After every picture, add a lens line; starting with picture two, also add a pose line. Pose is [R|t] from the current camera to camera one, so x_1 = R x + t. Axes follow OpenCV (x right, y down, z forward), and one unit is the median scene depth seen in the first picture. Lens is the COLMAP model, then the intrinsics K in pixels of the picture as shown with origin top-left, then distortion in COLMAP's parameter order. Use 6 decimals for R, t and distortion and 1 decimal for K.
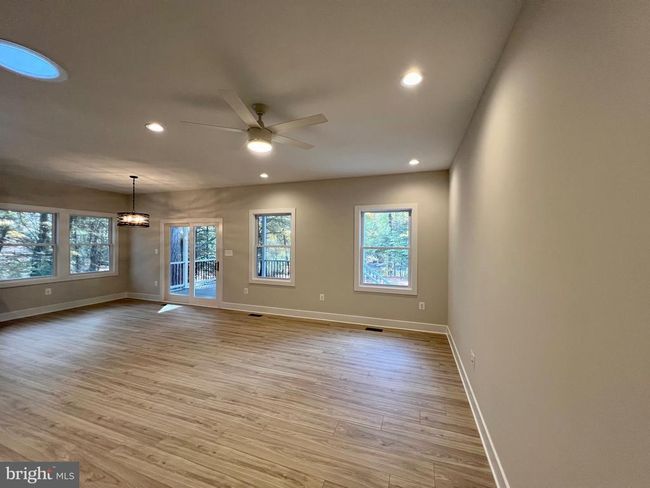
lens RADIAL K [[259.7, 0, 329.4], [0, 259.7, 244.1], [0, 0, 1]] dist [-0.002202, 0.000716]
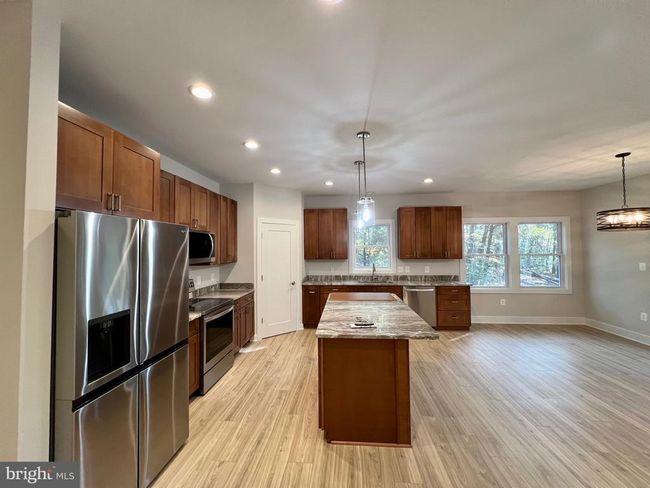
lens RADIAL K [[259.7, 0, 323.9], [0, 259.7, 243.5], [0, 0, 1]] dist [-0.002202, 0.000716]
pose [[0.247049, -0.028348, -0.968588, -0.446814], [-0.001856, 0.999556, -0.029728, -0.016588], [0.969001, 0.009142, 0.246887, 0.137128]]
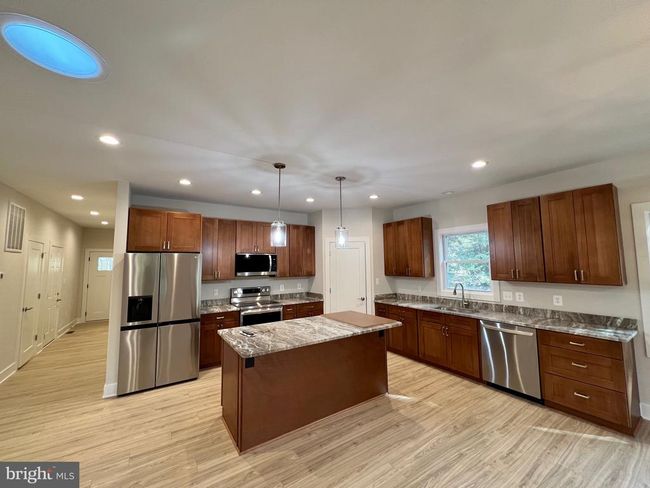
lens RADIAL K [[259.7, 0, 325.8], [0, 259.7, 243.9], [0, 0, 1]] dist [-0.002202, 0.000716]
pose [[-0.605735, -0.062937, -0.793173, -0.581369], [-0.002527, 0.997014, -0.077182, -0.035481], [0.795662, -0.044748, -0.604086, 1.086912]]
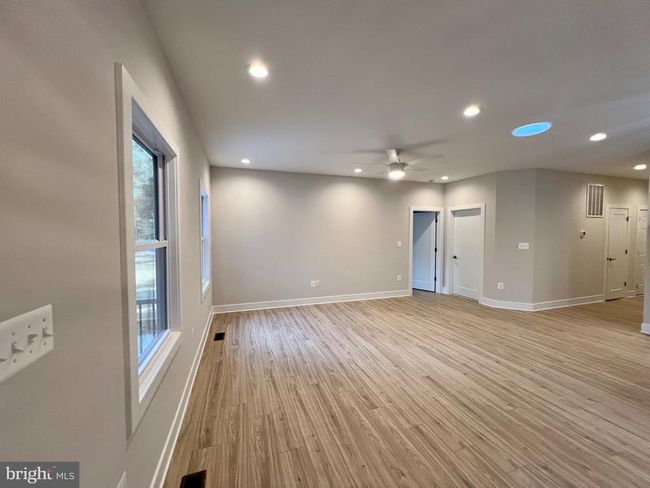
lens RADIAL K [[259.7, 0, 326.5], [0, 259.7, 243.4], [0, 0, 1]] dist [-0.002202, 0.000716]
pose [[-0.608732, -0.035612, 0.792576, -0.915416], [0.004463, 0.998823, 0.048308, -0.007396], [-0.793363, 0.032944, -0.607857, 1.646621]]
